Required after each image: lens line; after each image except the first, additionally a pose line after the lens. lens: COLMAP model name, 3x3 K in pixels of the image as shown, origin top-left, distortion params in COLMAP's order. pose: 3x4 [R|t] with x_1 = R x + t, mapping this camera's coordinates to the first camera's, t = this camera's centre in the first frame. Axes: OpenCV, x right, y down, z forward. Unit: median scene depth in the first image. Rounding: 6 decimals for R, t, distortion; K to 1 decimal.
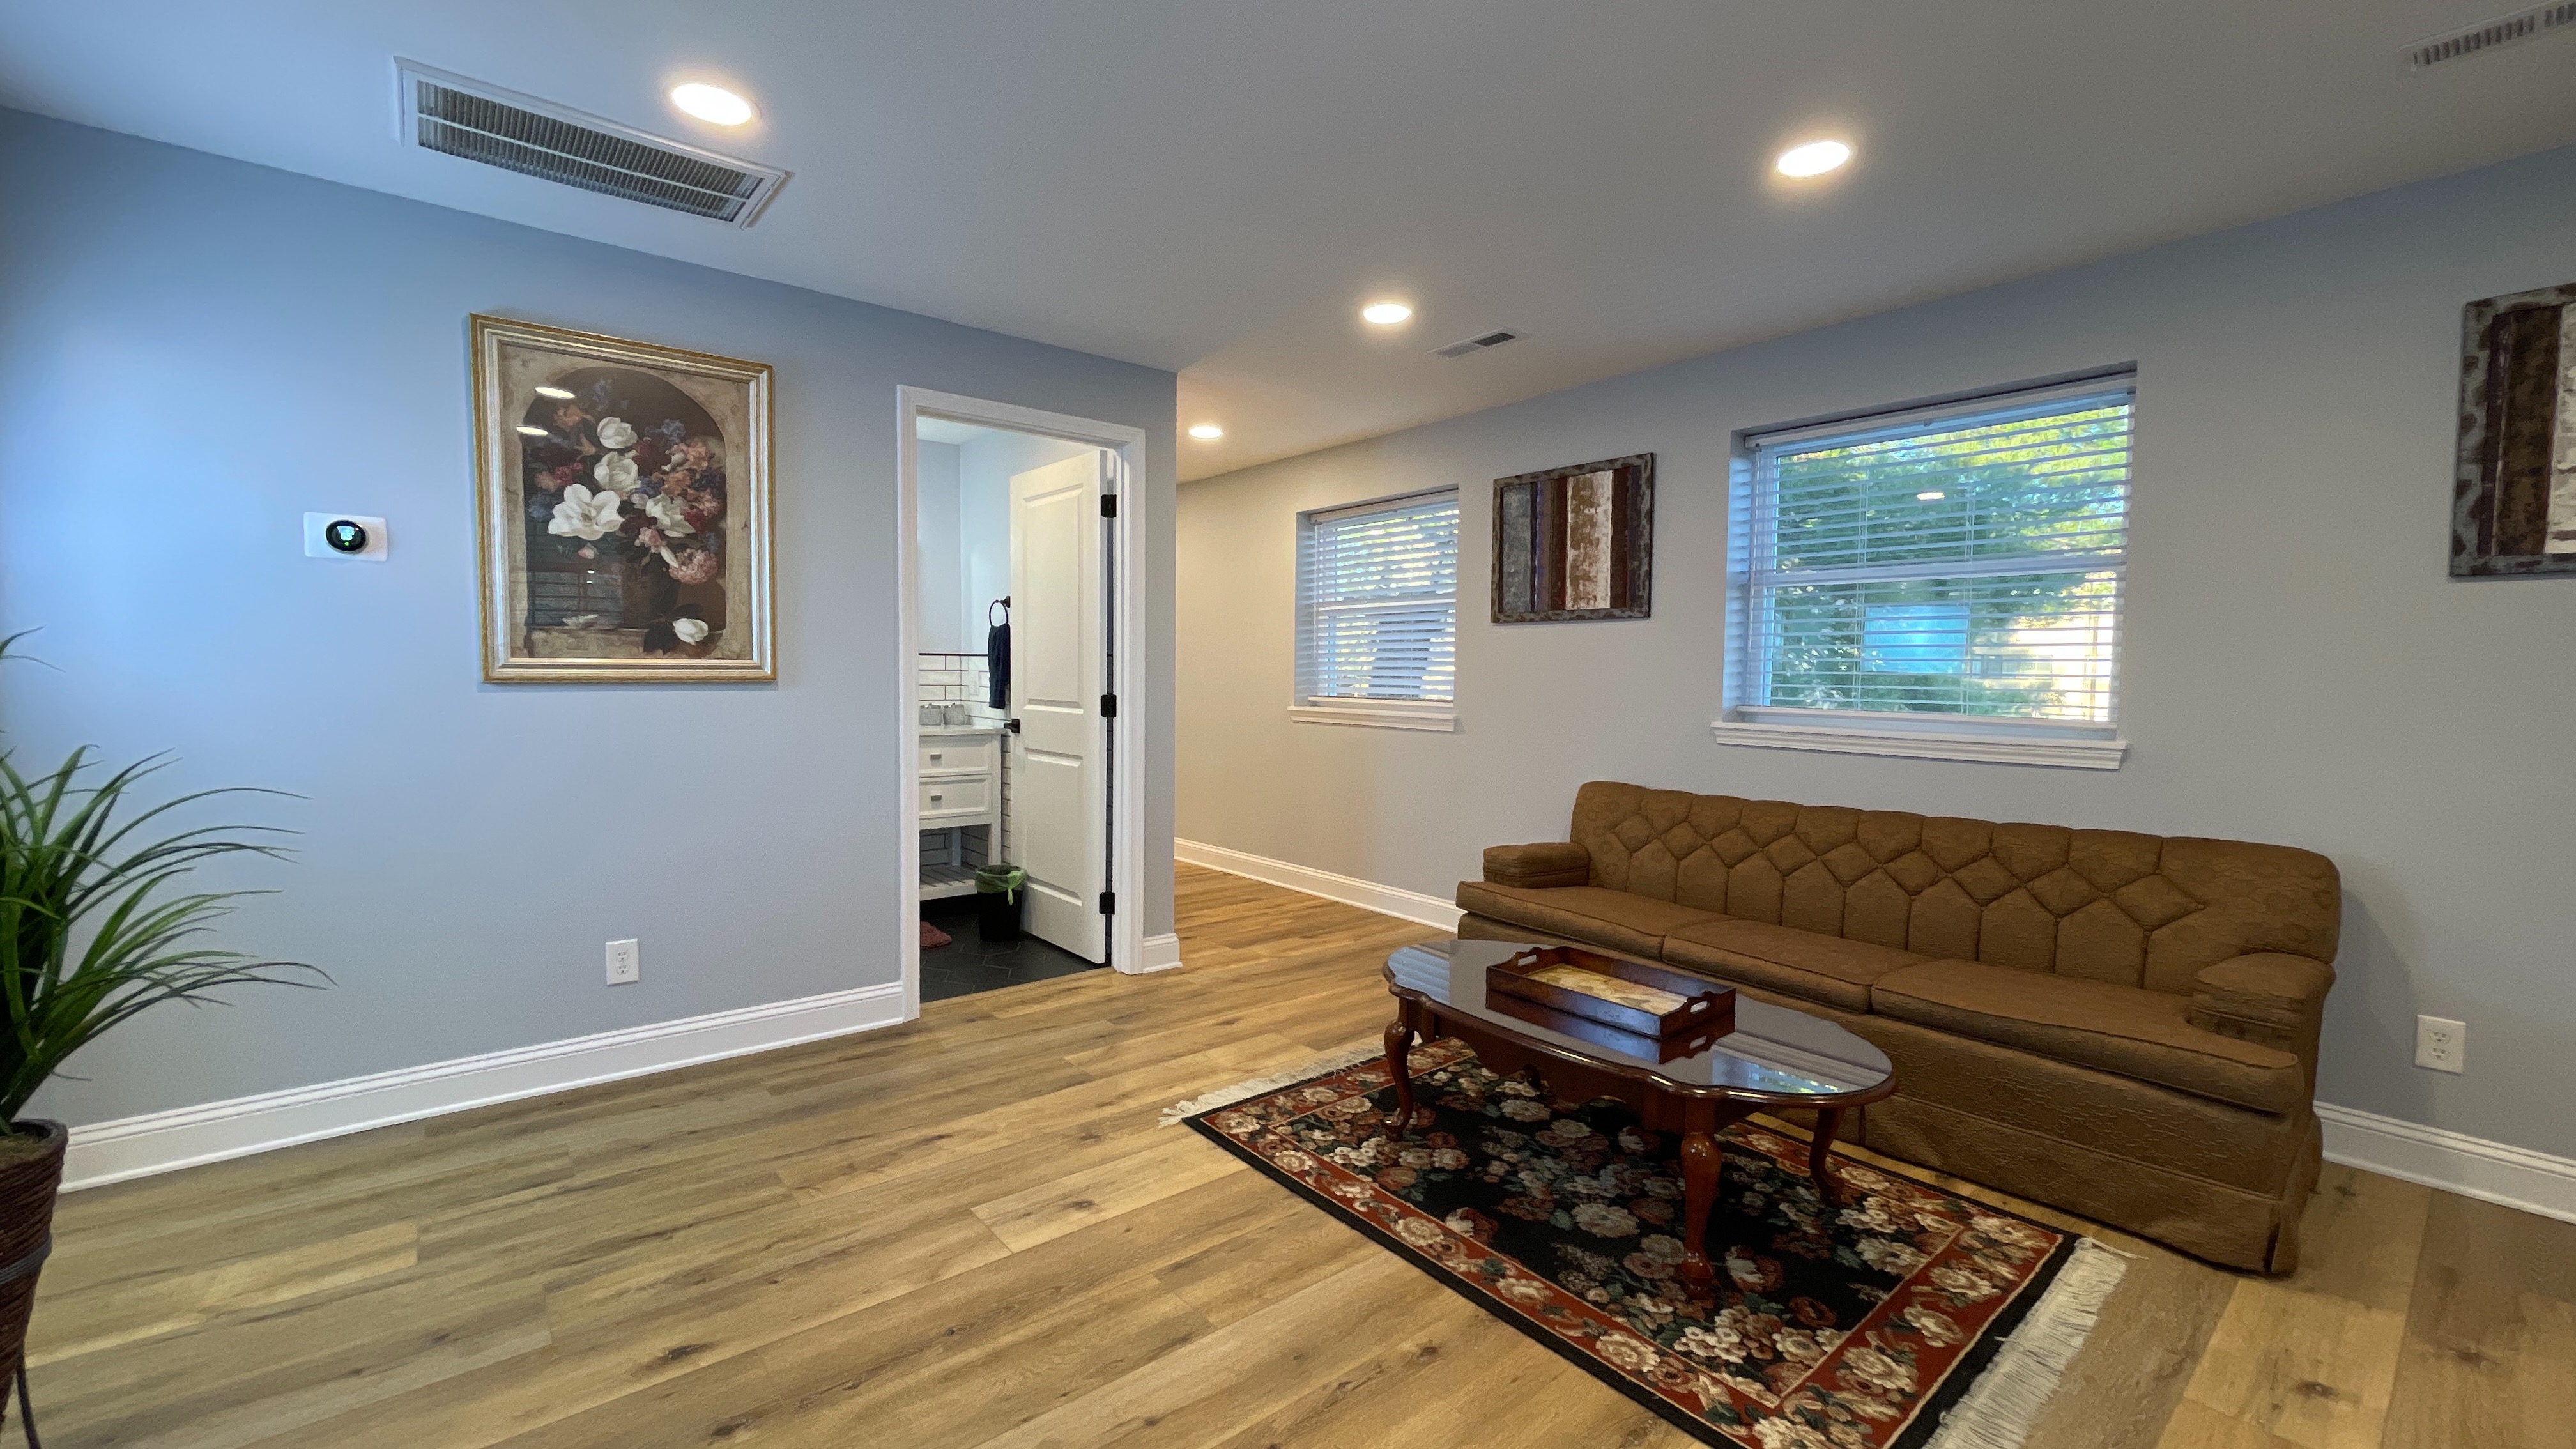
lens RADIAL K [[1039.8, 0, 1280.7], [0, 1039.8, 719.5], [0, 0, 1]] dist [-0.005443, 0.000111]
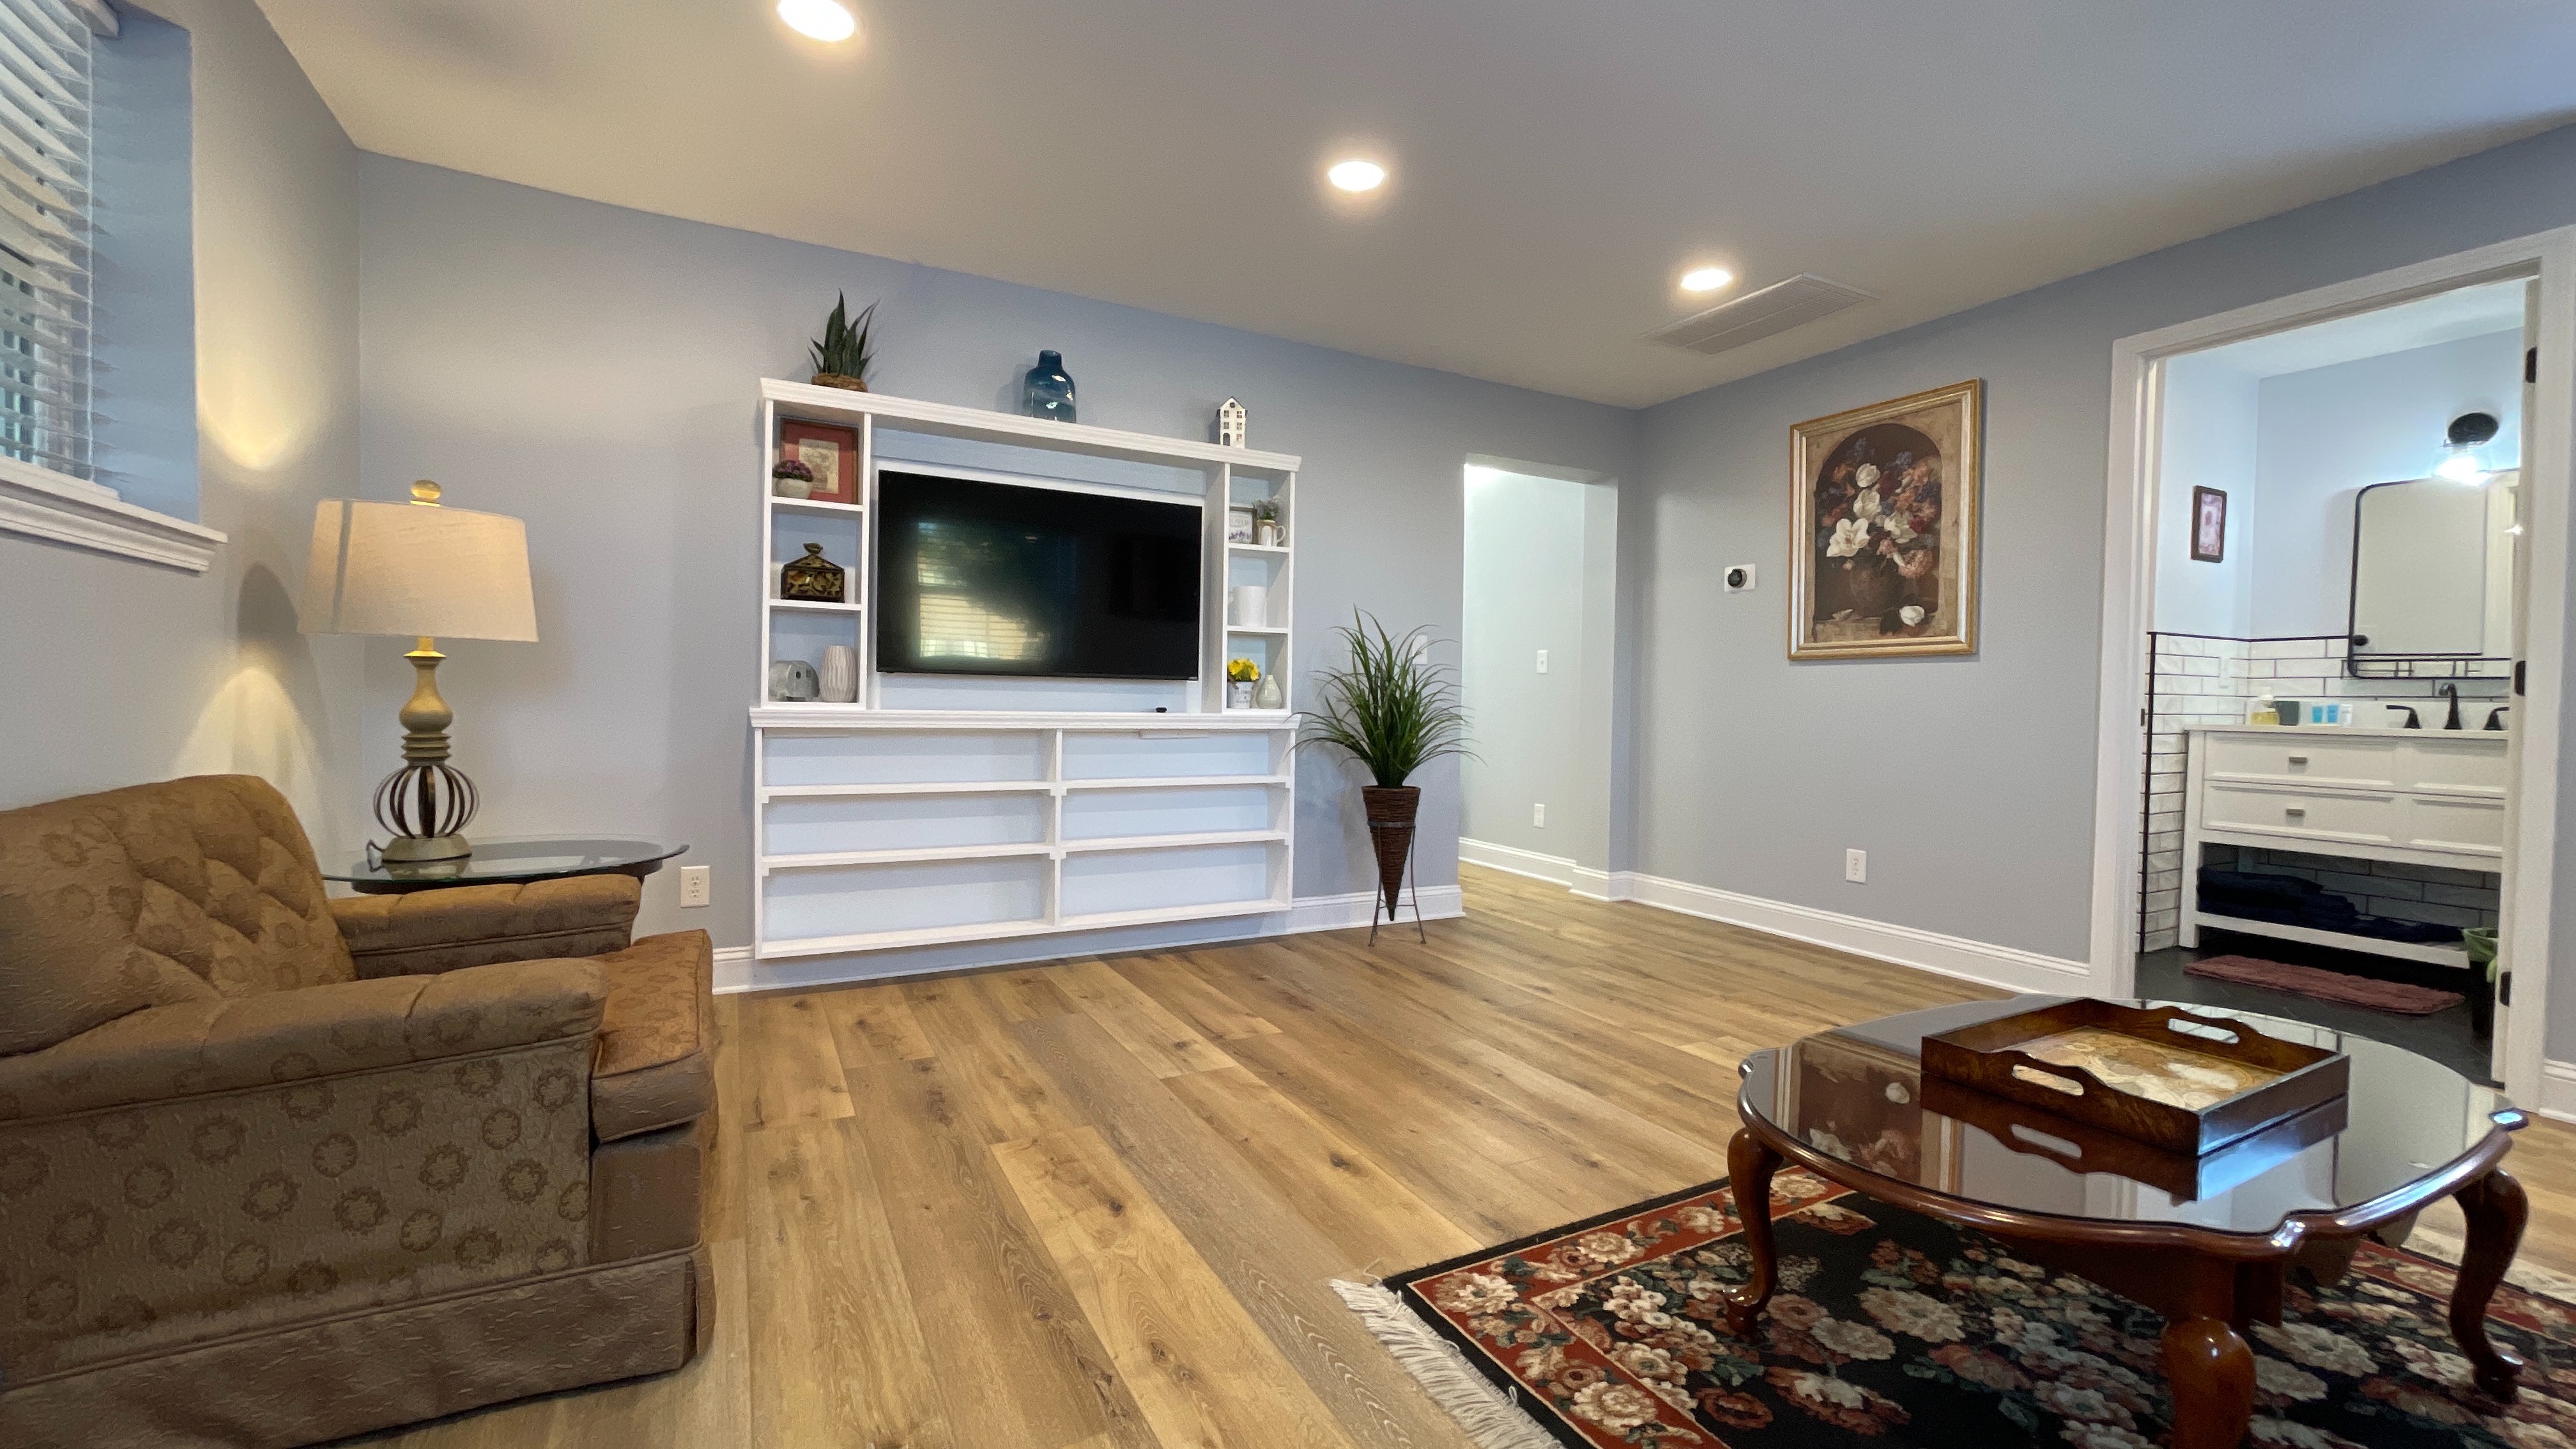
lens RADIAL K [[1039.8, 0, 1280.7], [0, 1039.8, 719.5], [0, 0, 1]] dist [-0.005443, 0.000111]
pose [[-0.196324, 0.004831, -0.980527, 0.859039], [-0.068225, 0.997497, 0.018575, 0.072745], [0.978163, 0.070543, -0.195503, 0.541093]]
